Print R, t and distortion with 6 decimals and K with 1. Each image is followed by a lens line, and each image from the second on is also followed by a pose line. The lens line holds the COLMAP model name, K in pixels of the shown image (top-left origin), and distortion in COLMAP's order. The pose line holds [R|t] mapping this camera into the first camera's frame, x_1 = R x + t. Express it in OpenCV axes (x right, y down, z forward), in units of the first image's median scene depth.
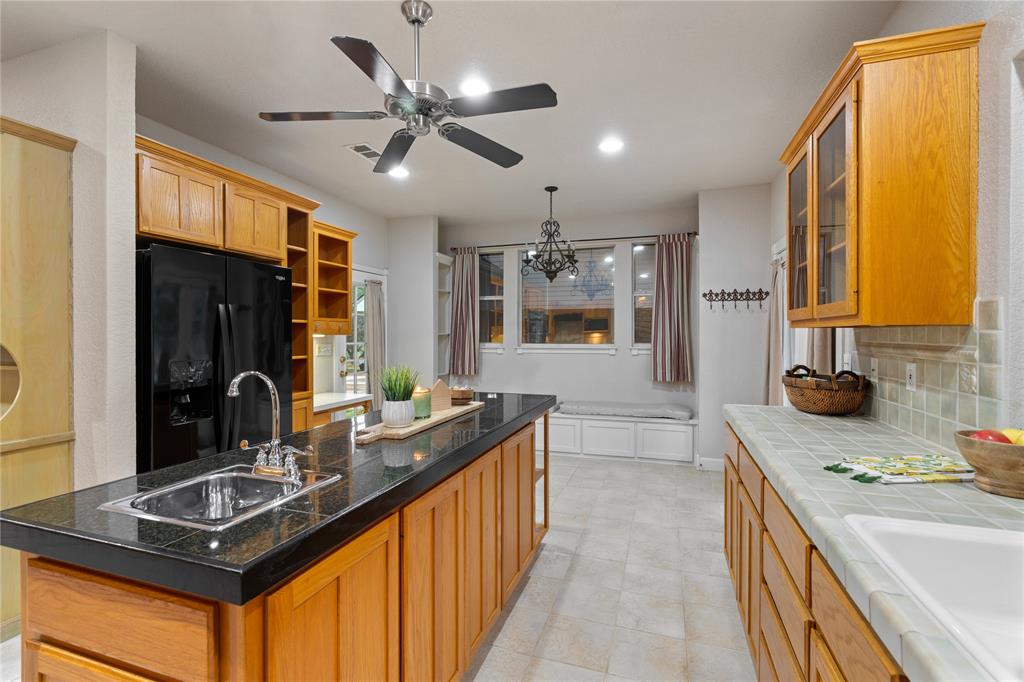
lens RADIAL K [[460.8, 0, 508.9], [0, 460.8, 335.1], [0, 0, 1]] dist [-0.011912, 0.001547]
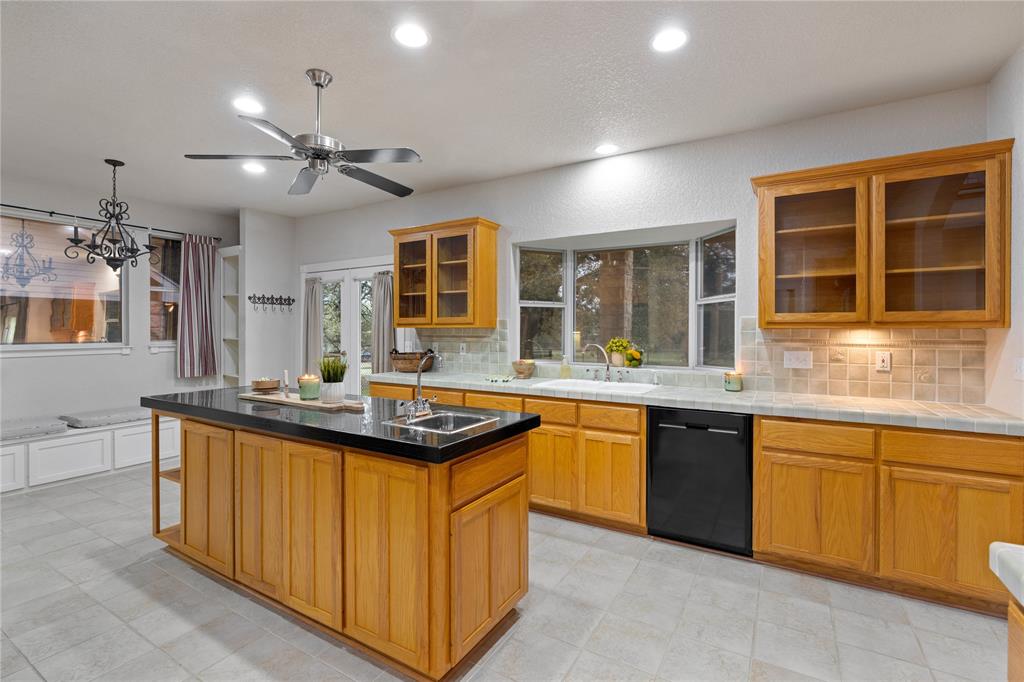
lens RADIAL K [[460.8, 0, 511.6], [0, 460.8, 336.1], [0, 0, 1]] dist [-0.011912, 0.001547]
pose [[0.222041, -0.013253, 0.974947, -0.579630], [0.002513, 0.999912, 0.013020, -0.002758], [-0.975034, -0.000441, 0.222054, 0.084399]]
